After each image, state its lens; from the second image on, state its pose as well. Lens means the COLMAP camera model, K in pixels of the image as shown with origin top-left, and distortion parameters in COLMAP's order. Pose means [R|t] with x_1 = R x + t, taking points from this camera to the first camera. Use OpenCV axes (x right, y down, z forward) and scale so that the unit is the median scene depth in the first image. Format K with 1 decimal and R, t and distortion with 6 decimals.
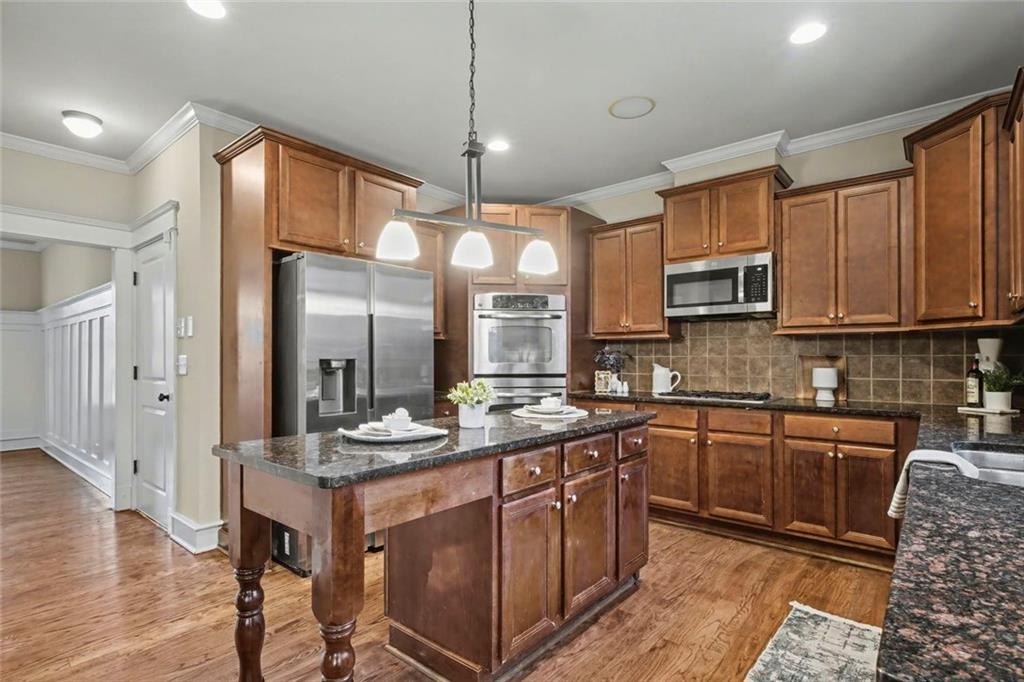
lens RADIAL K [[442.4, 0, 510.6], [0, 442.4, 349.4], [0, 0, 1]] dist [-0.008377, 0.000069]
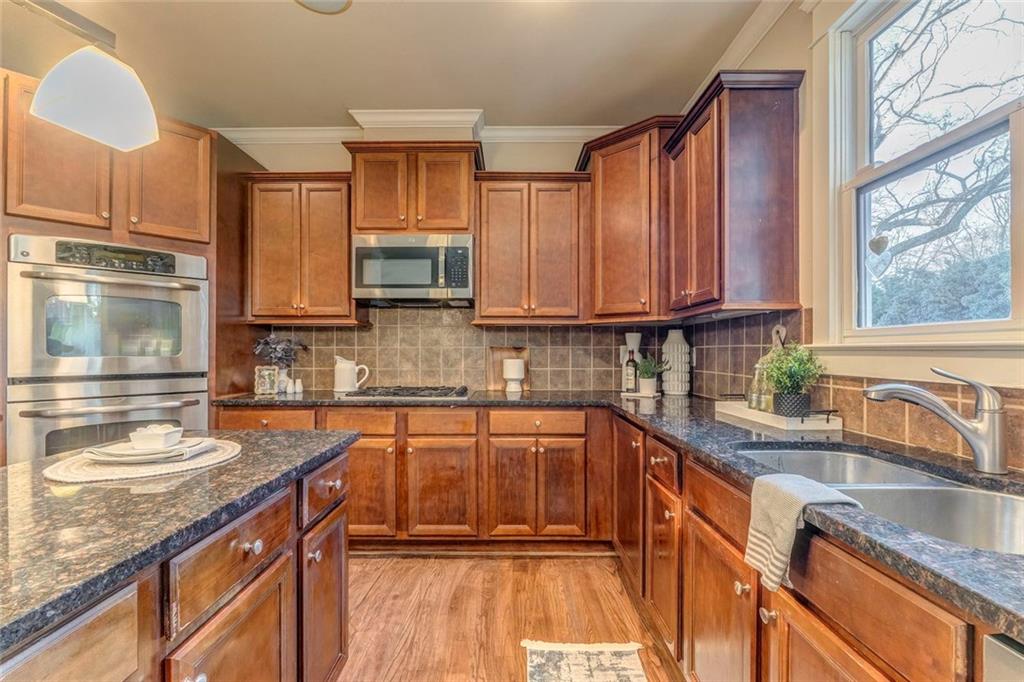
lens RADIAL K [[442.4, 0, 510.6], [0, 442.4, 349.4], [0, 0, 1]] dist [-0.008377, 0.000069]
pose [[0.755126, 0.001005, 0.655579, 0.045044], [-0.014002, 0.999795, 0.014595, 0.005343], [-0.655430, -0.020201, 0.754986, 0.243155]]
